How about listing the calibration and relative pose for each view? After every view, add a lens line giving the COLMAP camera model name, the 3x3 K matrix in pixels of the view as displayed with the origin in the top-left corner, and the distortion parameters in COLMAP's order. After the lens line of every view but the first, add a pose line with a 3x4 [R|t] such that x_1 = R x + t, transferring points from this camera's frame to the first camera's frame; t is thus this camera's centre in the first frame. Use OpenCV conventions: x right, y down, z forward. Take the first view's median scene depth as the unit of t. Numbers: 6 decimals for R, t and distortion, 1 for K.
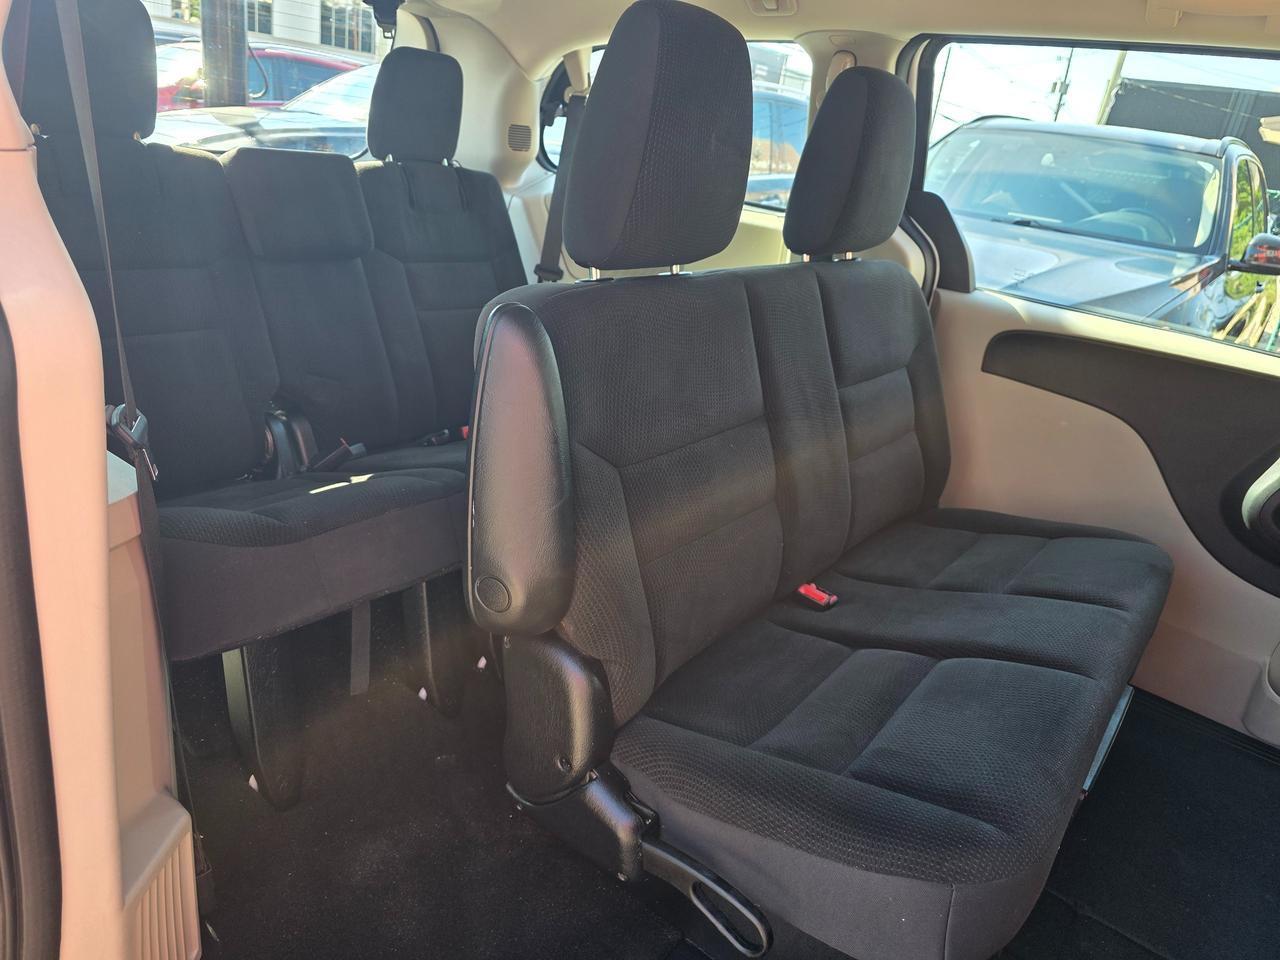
lens RADIAL K [[886.0, 0, 645.9], [0, 886.0, 487.0], [0, 0, 1]] dist [0.045150, -0.049290]
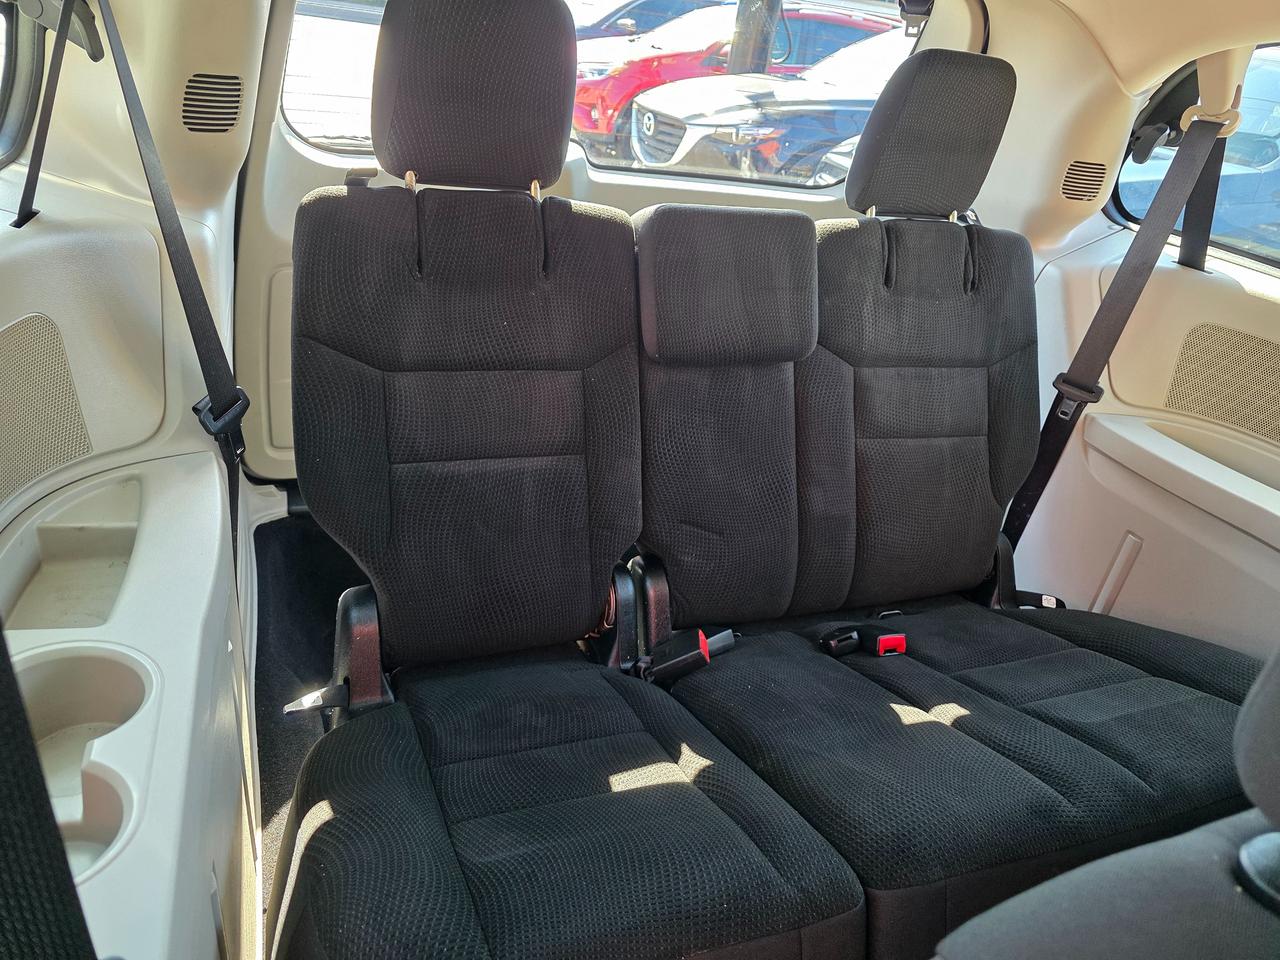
lens RADIAL K [[886.0, 0, 631.0], [0, 886.0, 478.3], [0, 0, 1]] dist [0.045150, -0.049290]
pose [[0.855230, 0.228774, -0.465020, -0.072137], [-0.210396, 0.973289, 0.091881, -0.174439], [0.473619, 0.019259, 0.880519, 0.282589]]
